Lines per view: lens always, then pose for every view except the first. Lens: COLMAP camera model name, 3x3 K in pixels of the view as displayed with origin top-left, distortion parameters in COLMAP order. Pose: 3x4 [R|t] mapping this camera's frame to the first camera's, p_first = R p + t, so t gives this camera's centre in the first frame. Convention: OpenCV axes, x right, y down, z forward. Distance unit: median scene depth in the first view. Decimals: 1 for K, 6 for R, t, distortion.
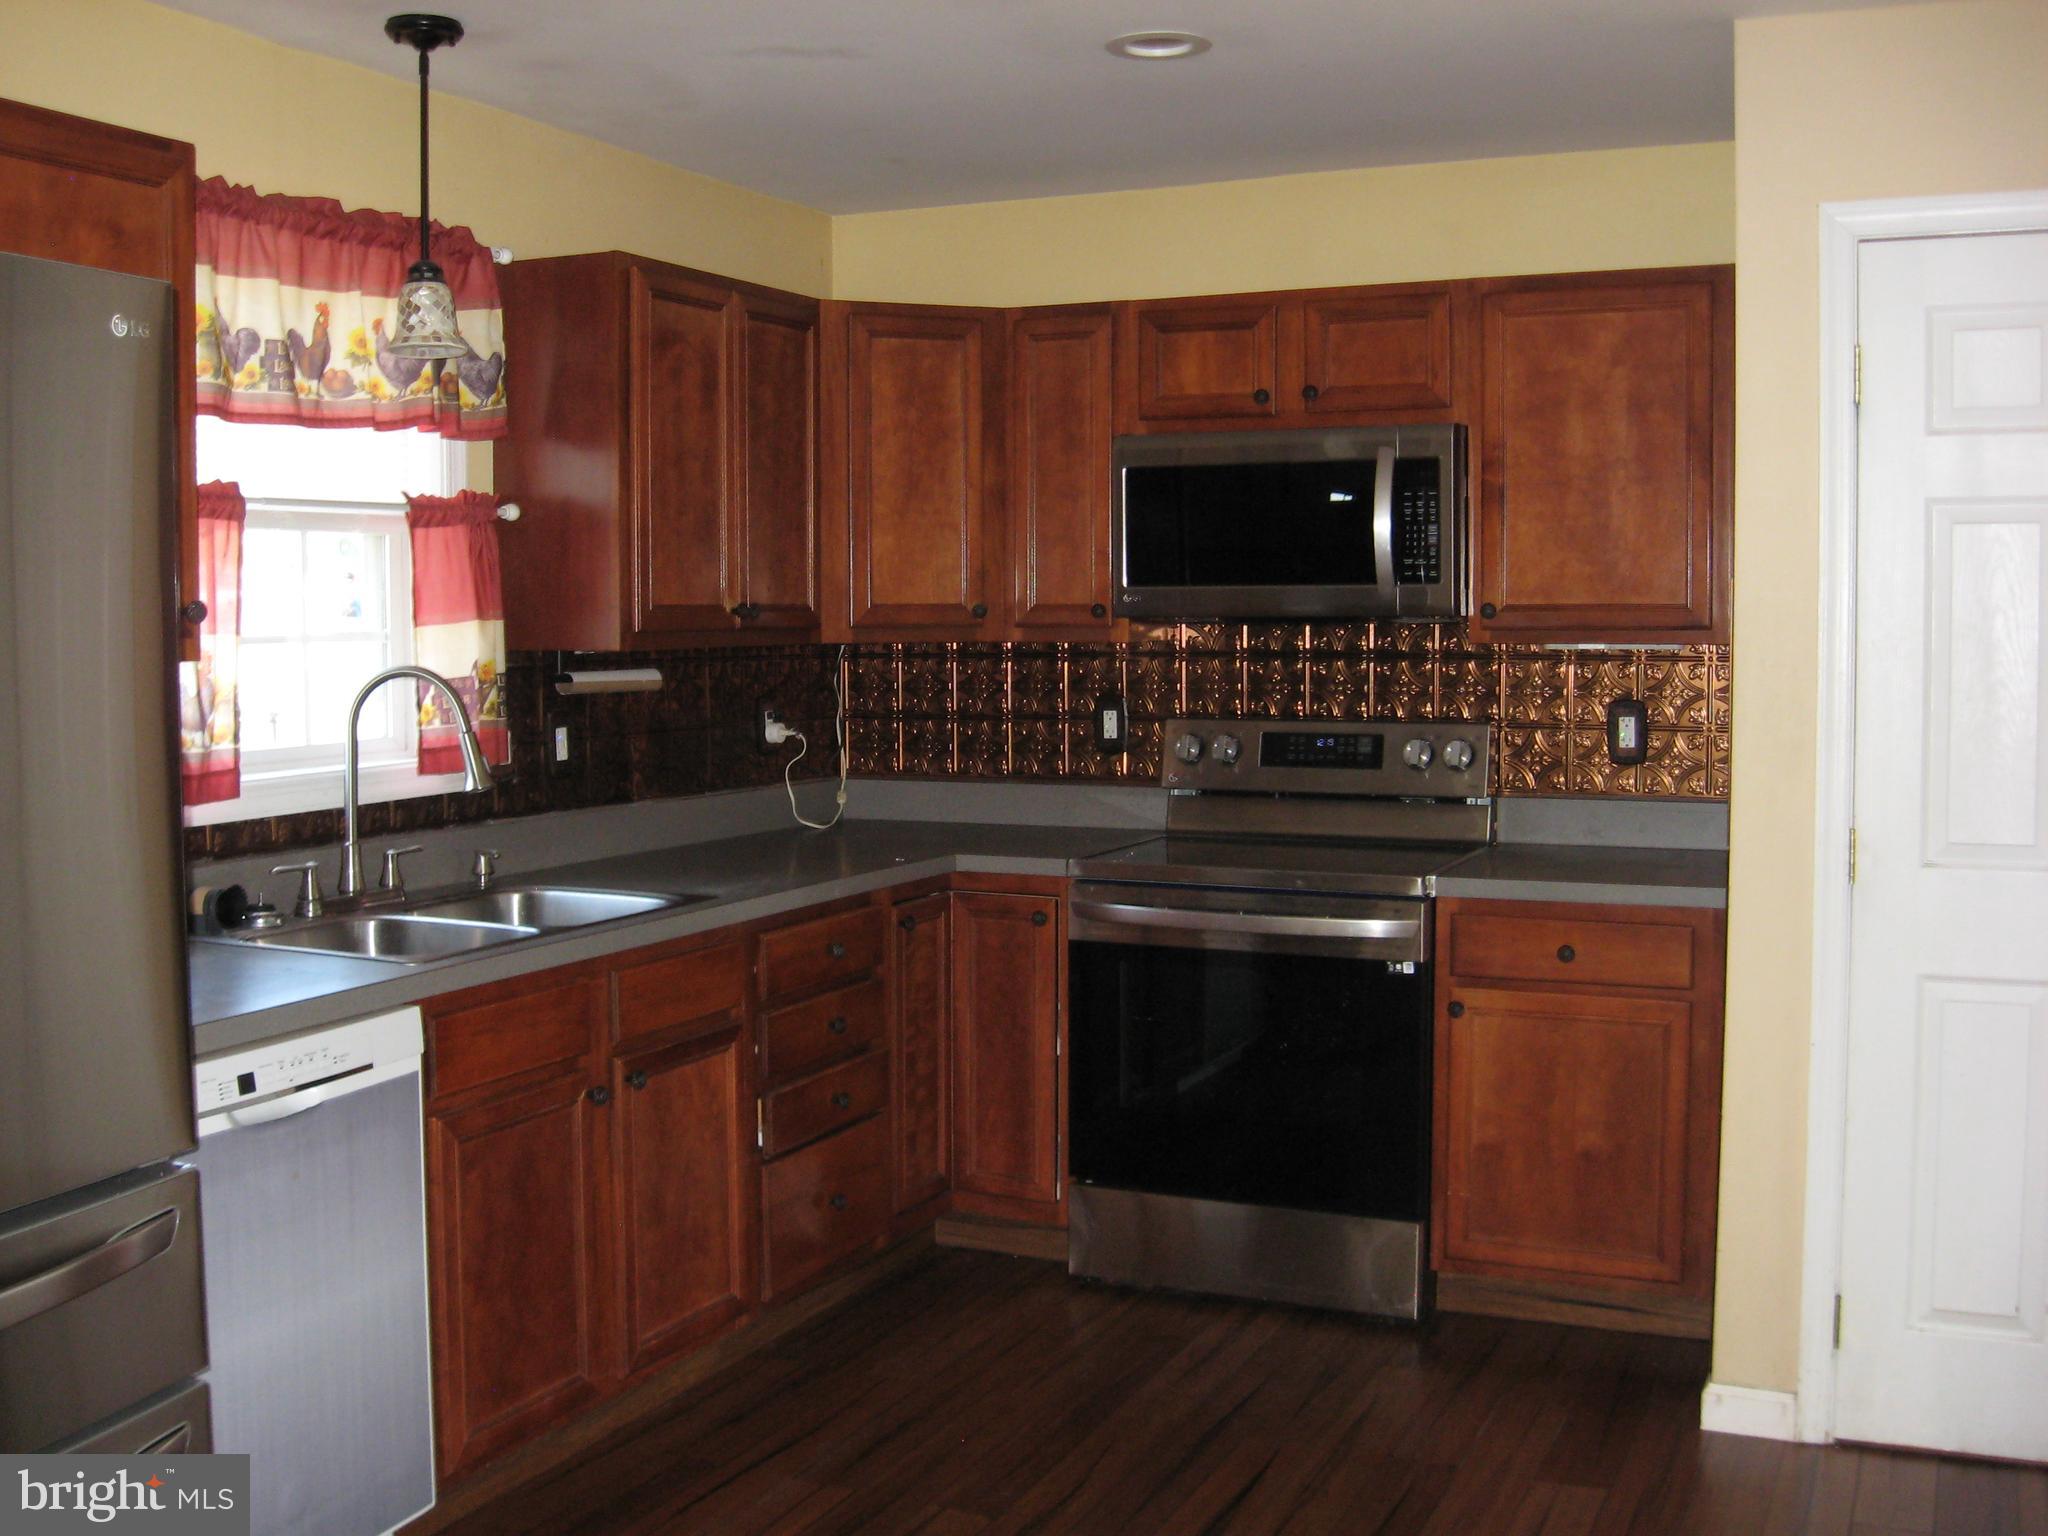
lens RADIAL K [[2111.9, 0, 1024.0], [0, 2111.9, 768.0], [0, 0, 1]] dist [-0.101434, -0.001537]
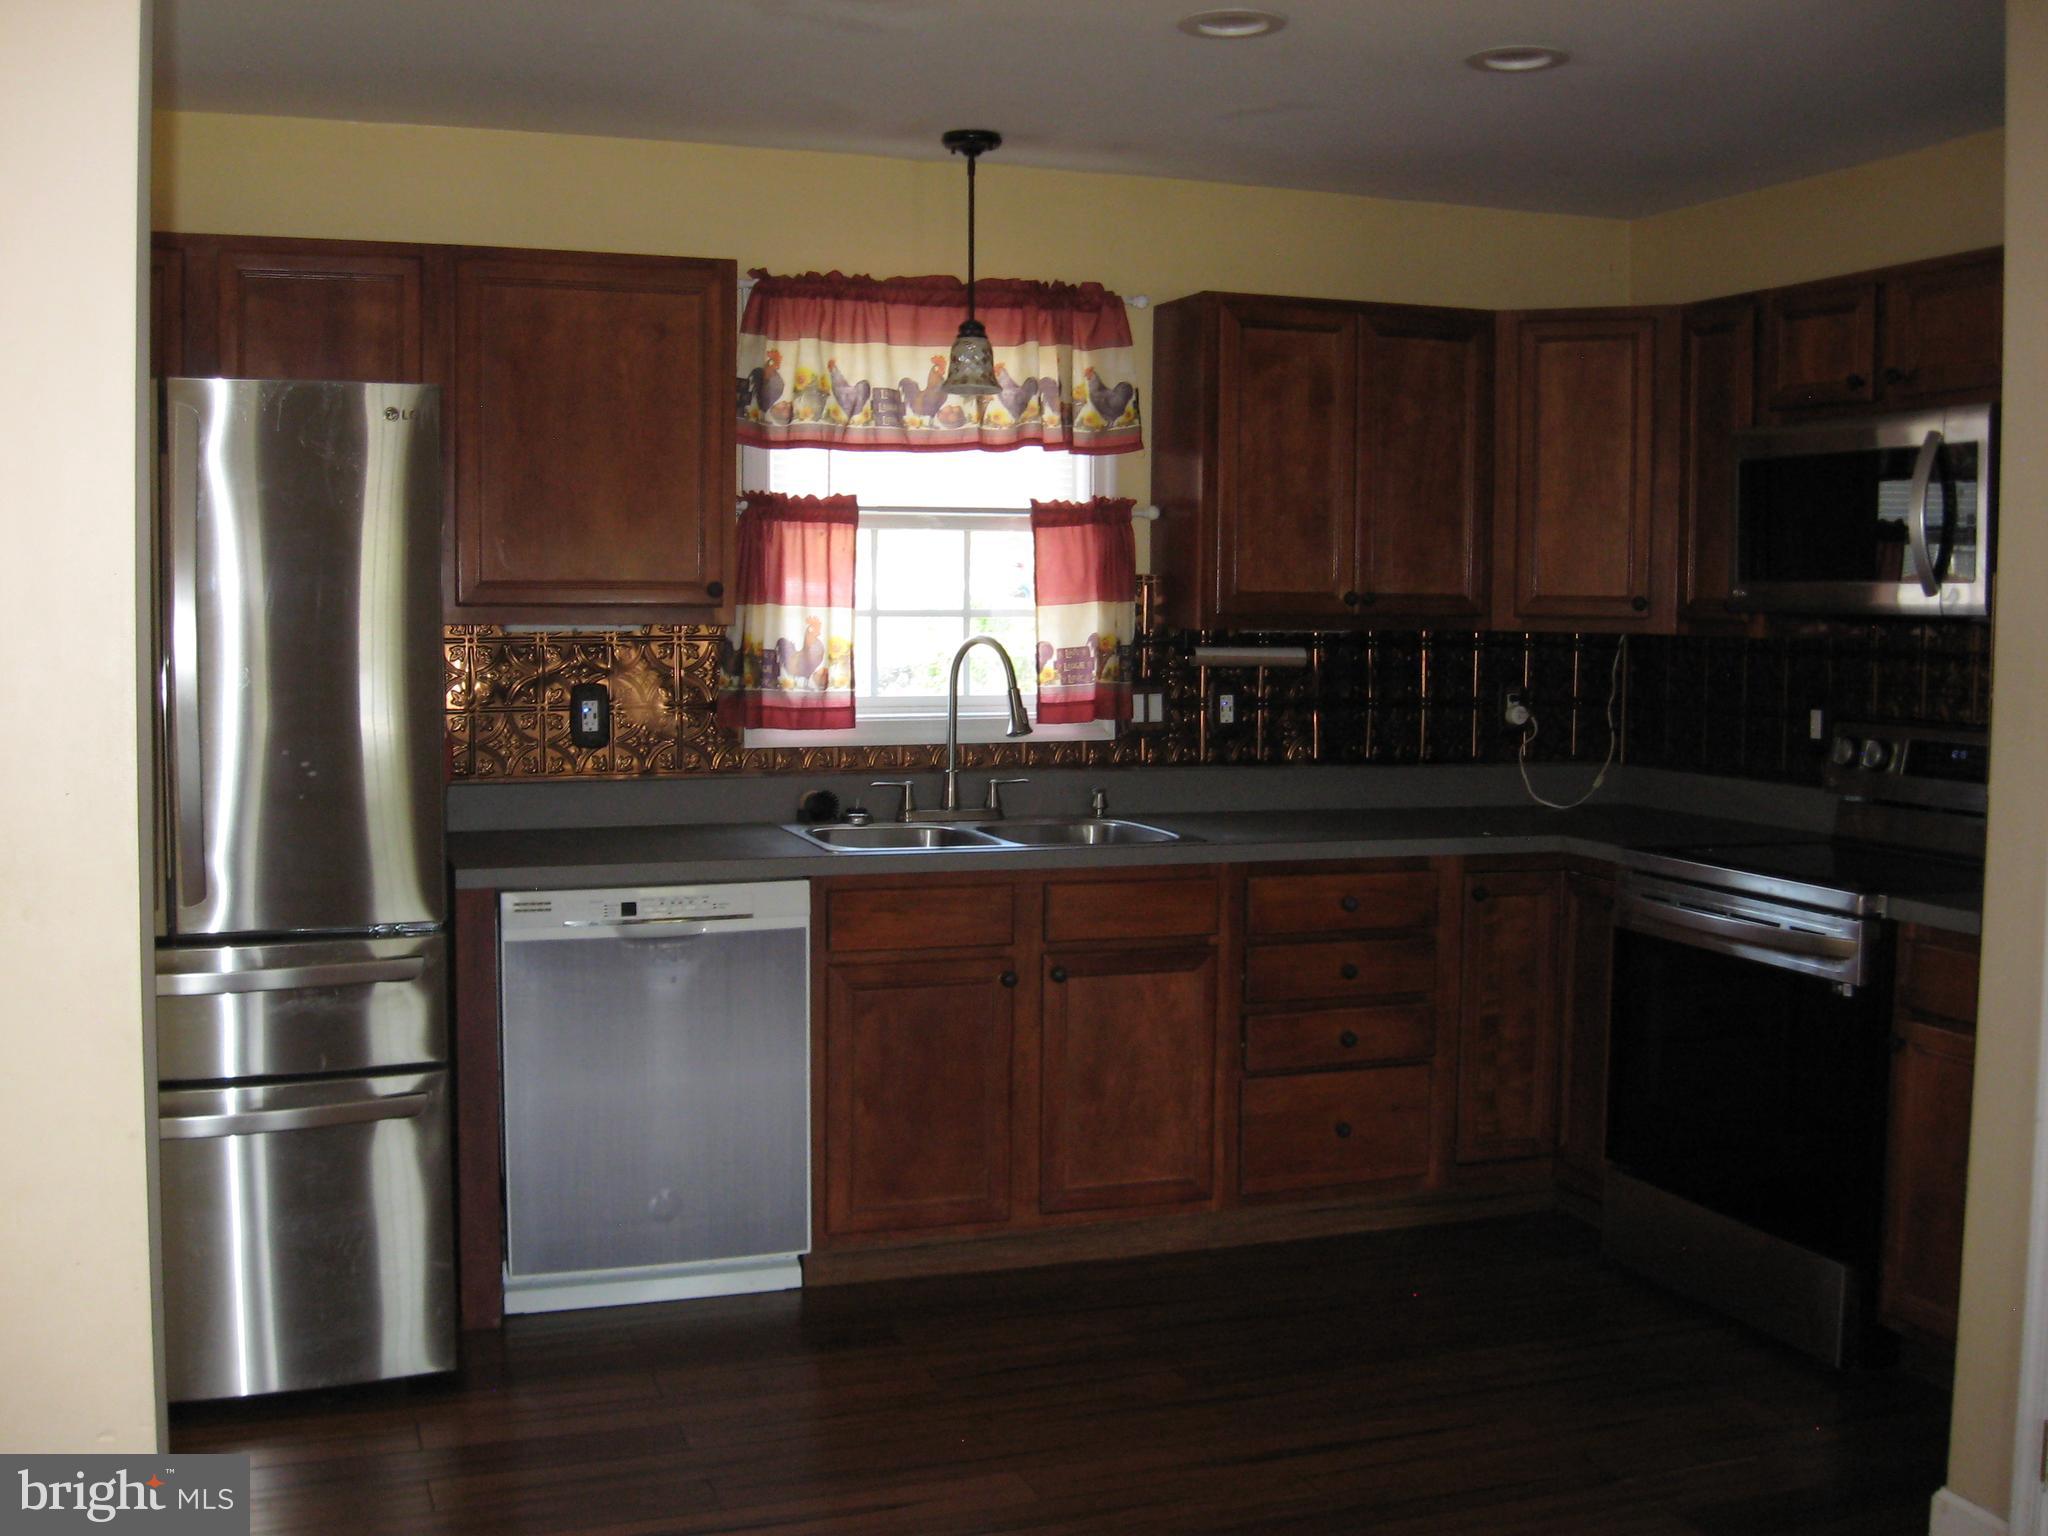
lens RADIAL K [[2143.6, 0, 1024.0], [0, 2143.6, 768.0], [0, 0, 1]] dist [-0.131622, 0.005394]
pose [[0.706007, 0.067760, -0.704956, 0.621170], [-0.065489, 0.997394, 0.030283, -0.008572], [0.705170, 0.024787, 0.708605, 0.085077]]
